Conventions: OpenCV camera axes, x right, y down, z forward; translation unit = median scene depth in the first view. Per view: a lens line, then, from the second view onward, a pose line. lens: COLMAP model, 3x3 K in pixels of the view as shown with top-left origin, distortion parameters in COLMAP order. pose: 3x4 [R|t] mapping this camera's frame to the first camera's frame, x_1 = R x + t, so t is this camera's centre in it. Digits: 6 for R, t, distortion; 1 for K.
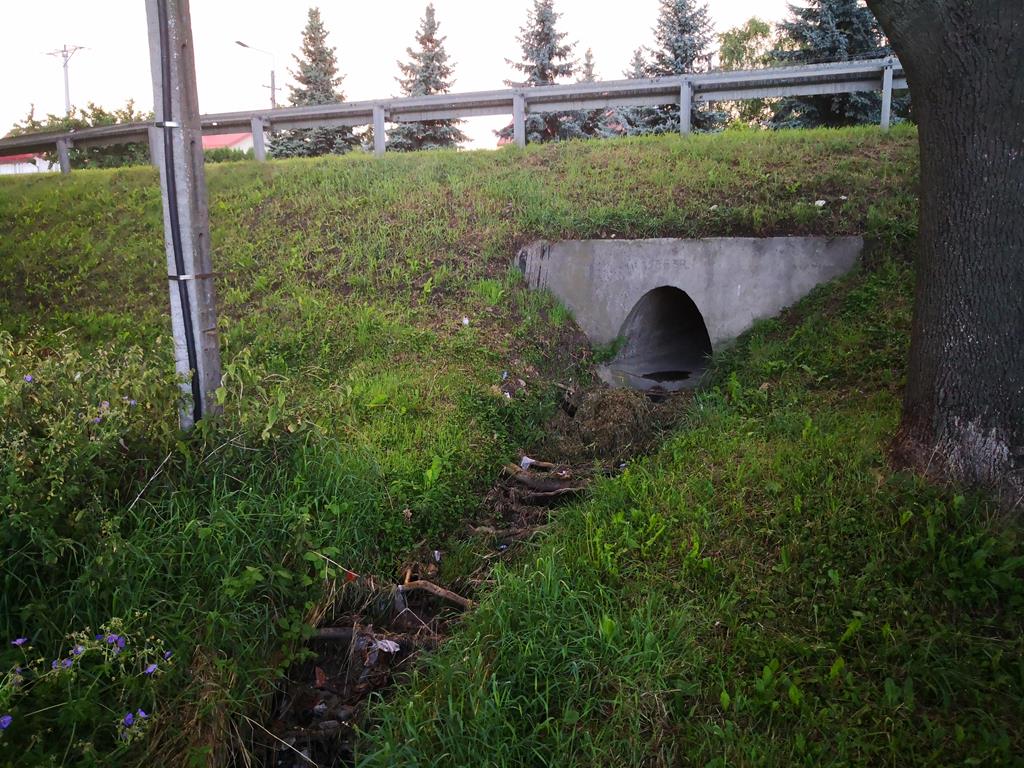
lens RADIAL K [[844.7, 0, 508.8], [0, 844.7, 386.9], [0, 0, 1]] dist [0.012187, -0.024087]
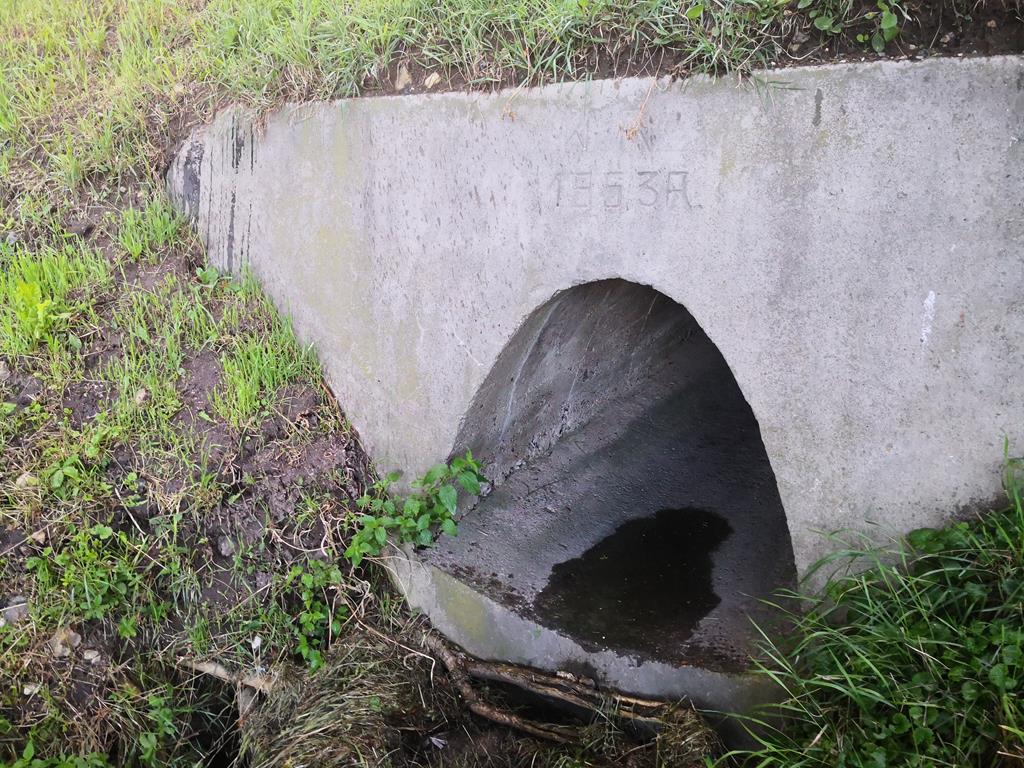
lens RADIAL K [[844.7, 0, 517.6], [0, 844.7, 380.5], [0, 0, 1]] dist [0.012187, -0.024087]
pose [[0.996327, -0.017811, -0.083753, 0.175097], [0.030356, 0.988068, 0.150996, -0.125897], [0.080064, -0.152984, 0.984980, 0.732429]]
